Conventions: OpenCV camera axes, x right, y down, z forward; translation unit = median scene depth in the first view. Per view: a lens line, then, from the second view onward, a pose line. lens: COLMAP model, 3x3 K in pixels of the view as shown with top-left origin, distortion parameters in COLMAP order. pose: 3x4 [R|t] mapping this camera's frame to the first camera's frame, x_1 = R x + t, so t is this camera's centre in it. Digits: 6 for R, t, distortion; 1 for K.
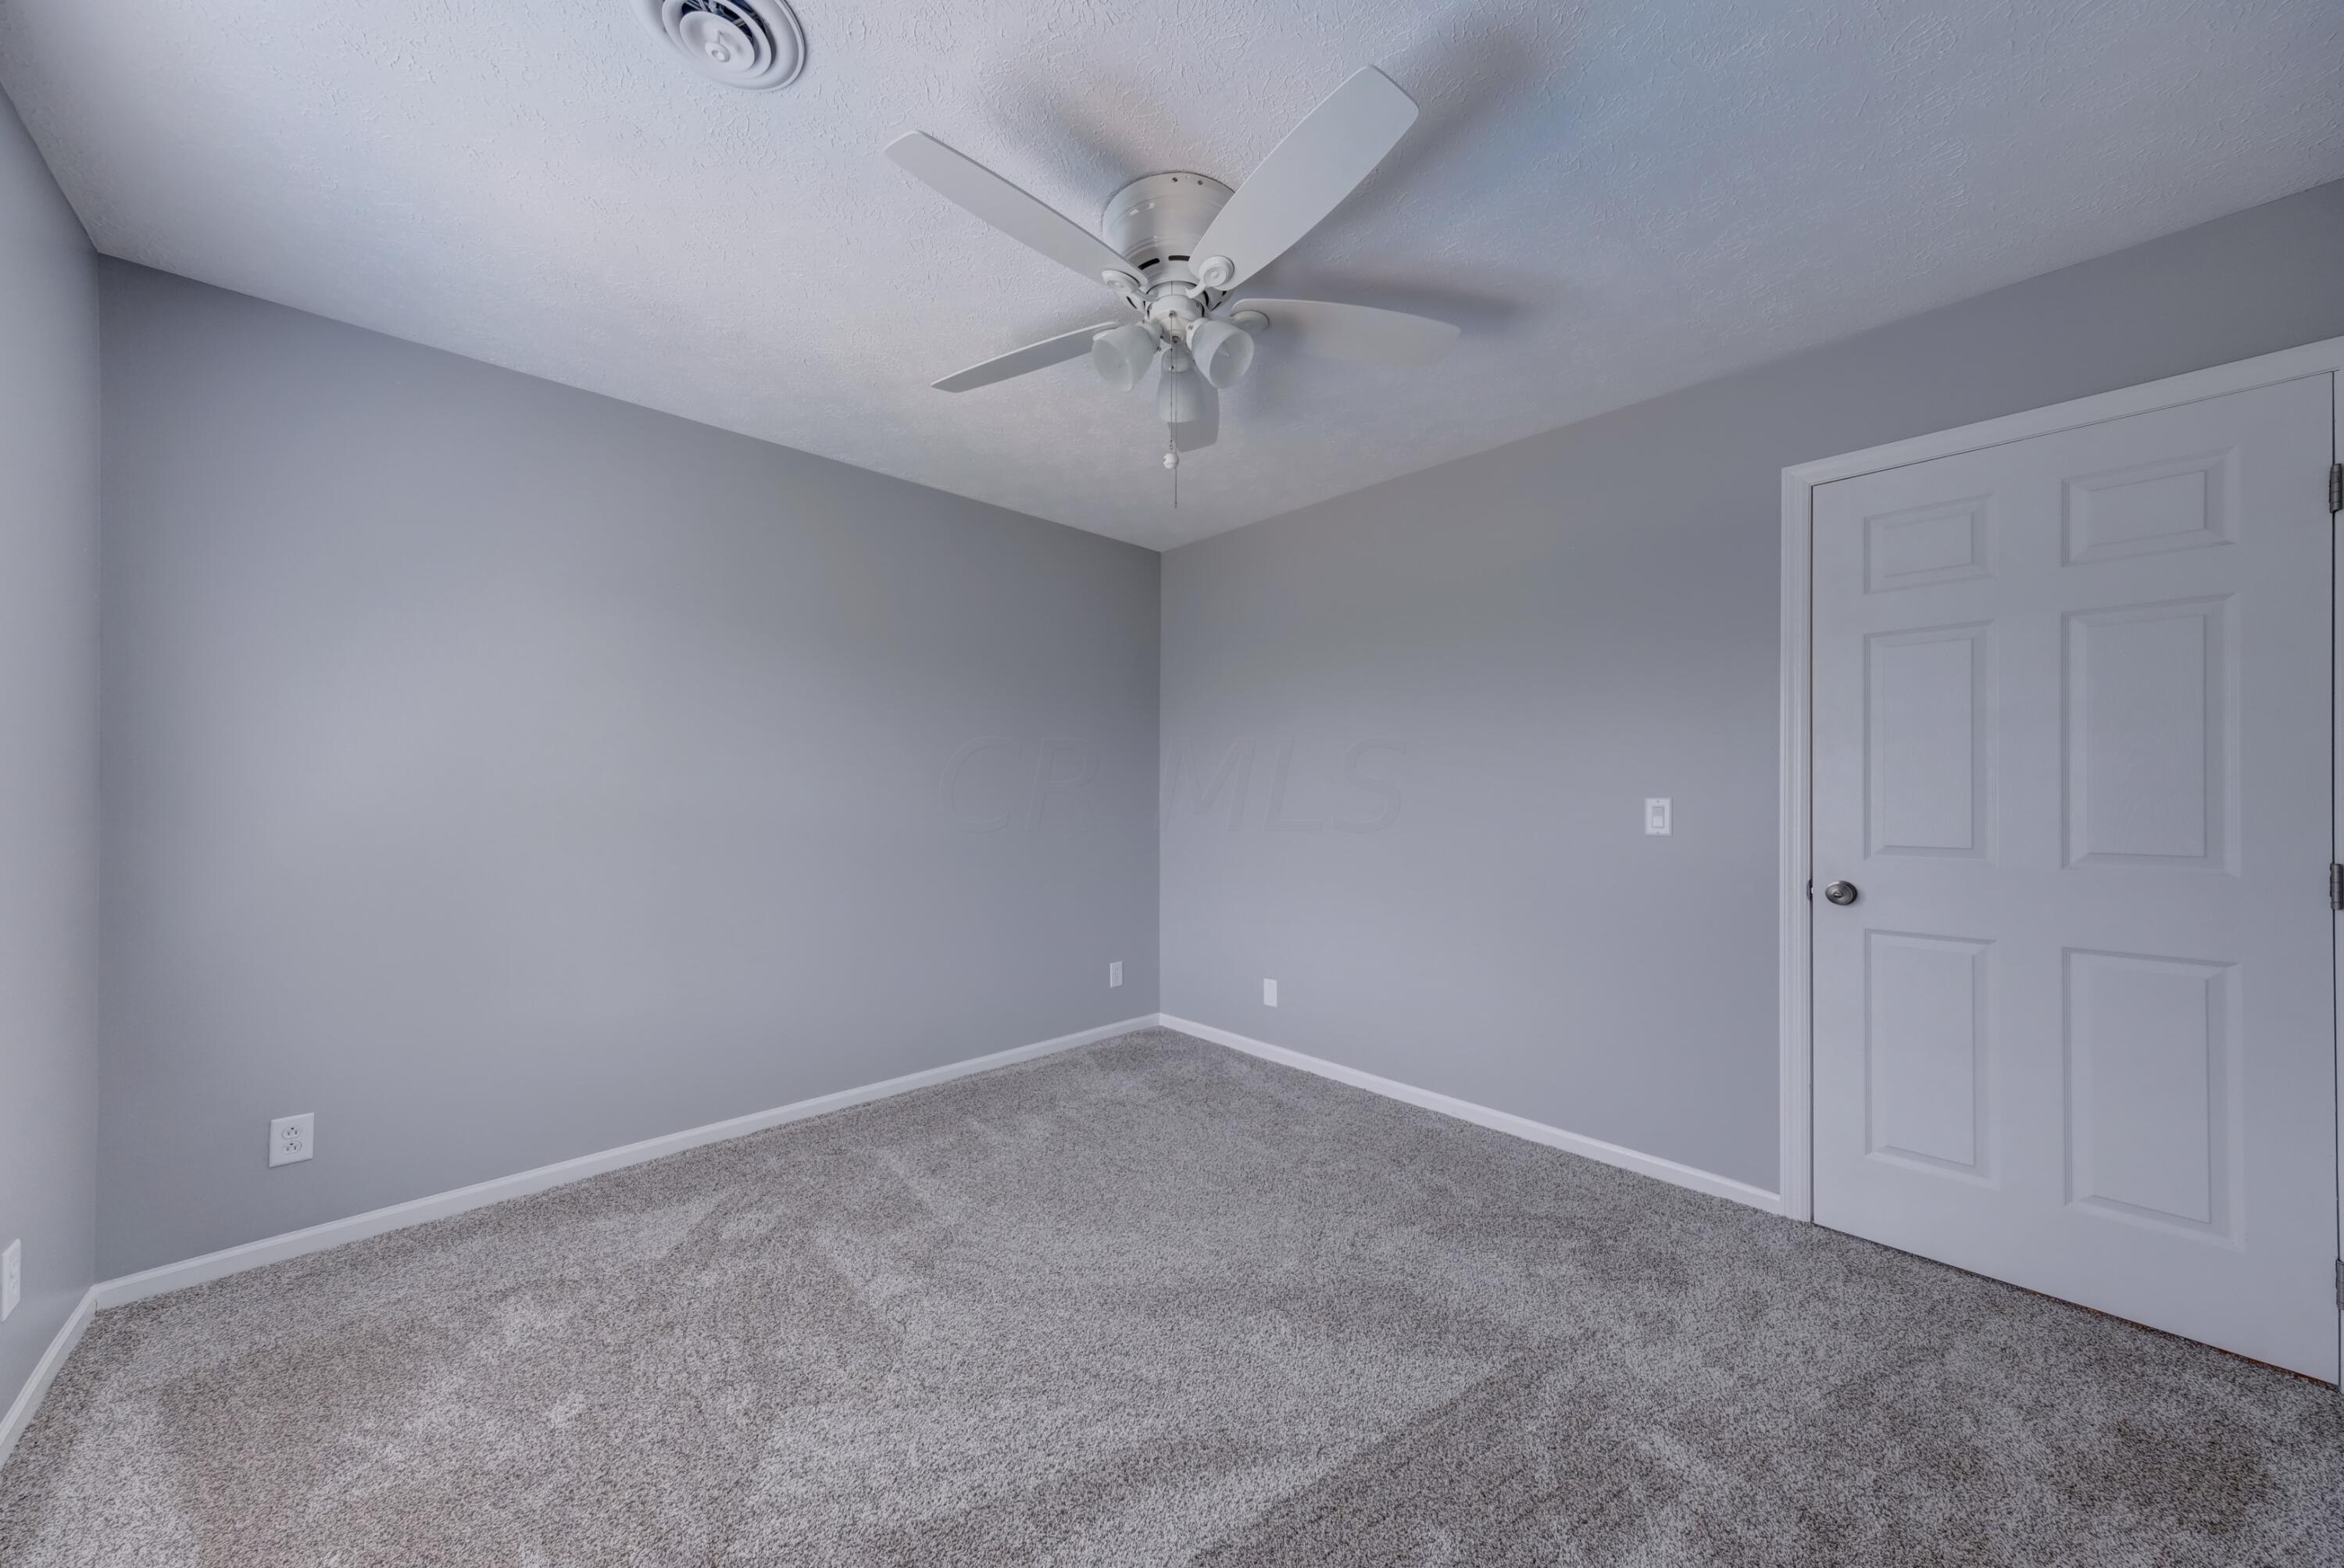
lens RADIAL K [[788.0, 0, 1165.2], [0, 788.0, 790.1], [0, 0, 1]] dist [-0.001573, -0.000018]
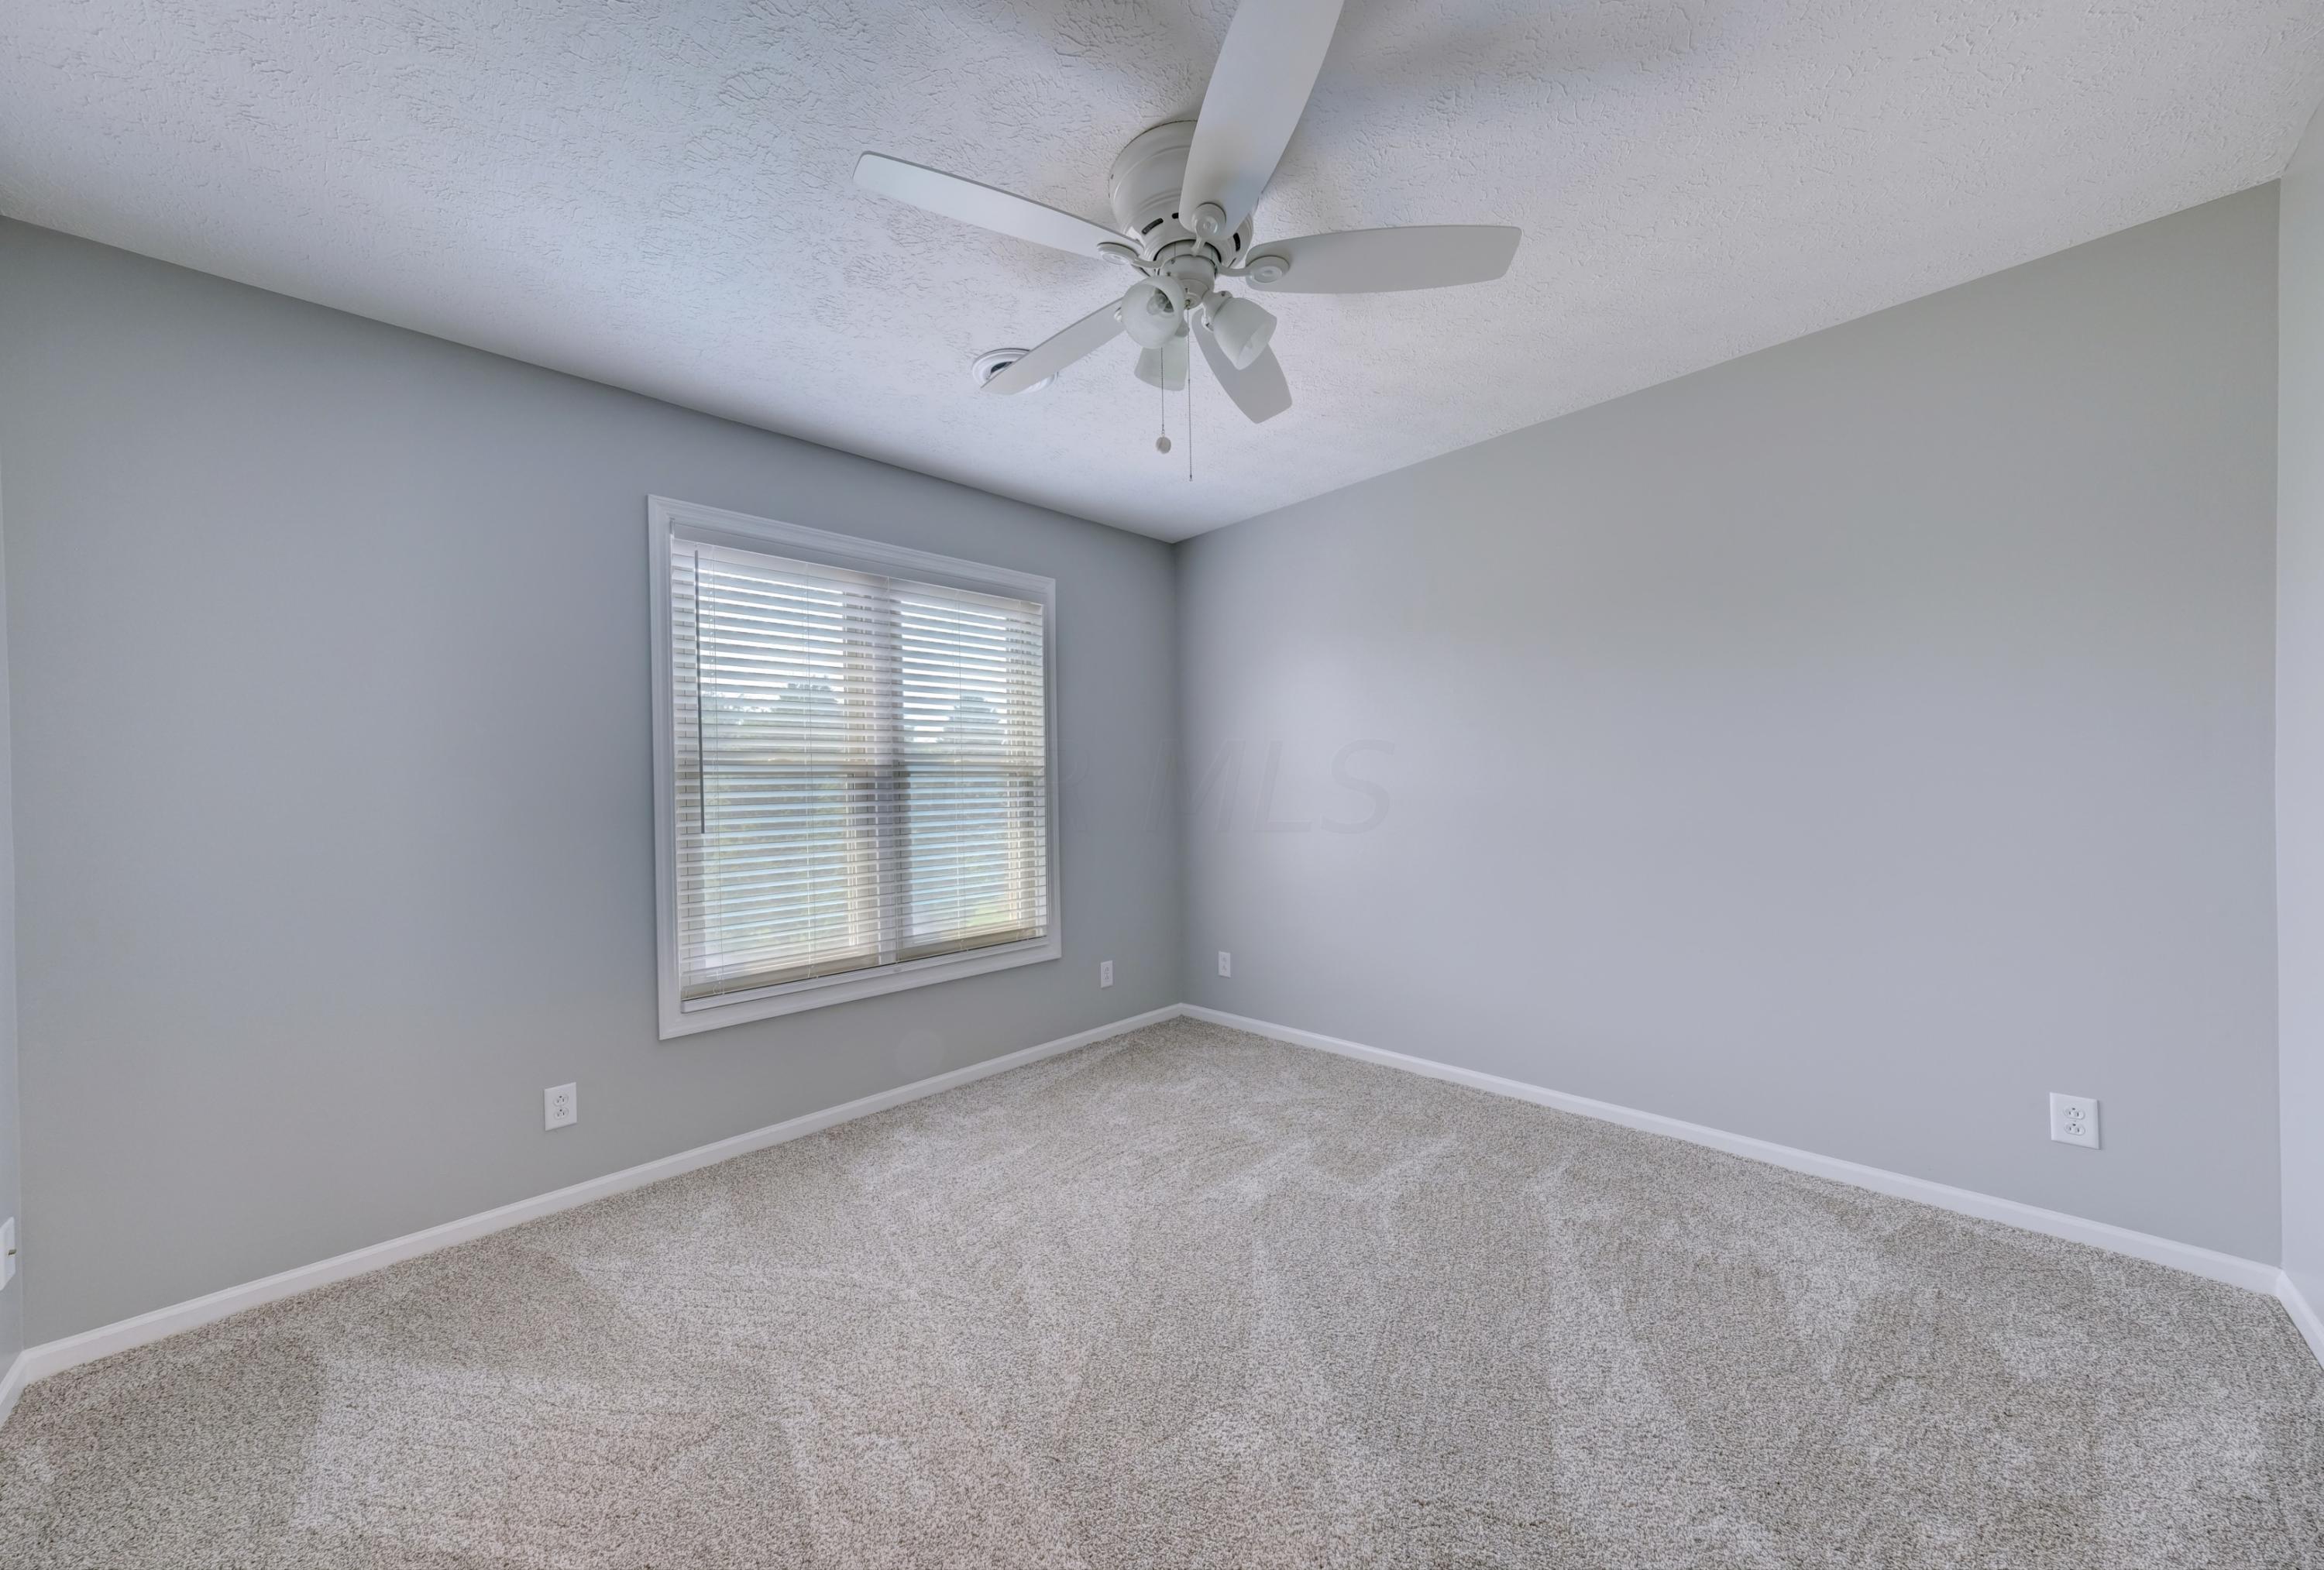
lens RADIAL K [[815.3, 0, 1172.2], [0, 815.3, 795.5], [0, 0, 1]] dist [0.000162, 0.000036]
pose [[0.032525, 0.008848, -0.999432, 0.566796], [0.027177, 0.999583, 0.009734, 0.007162], [0.999101, -0.027479, 0.032271, 0.536636]]
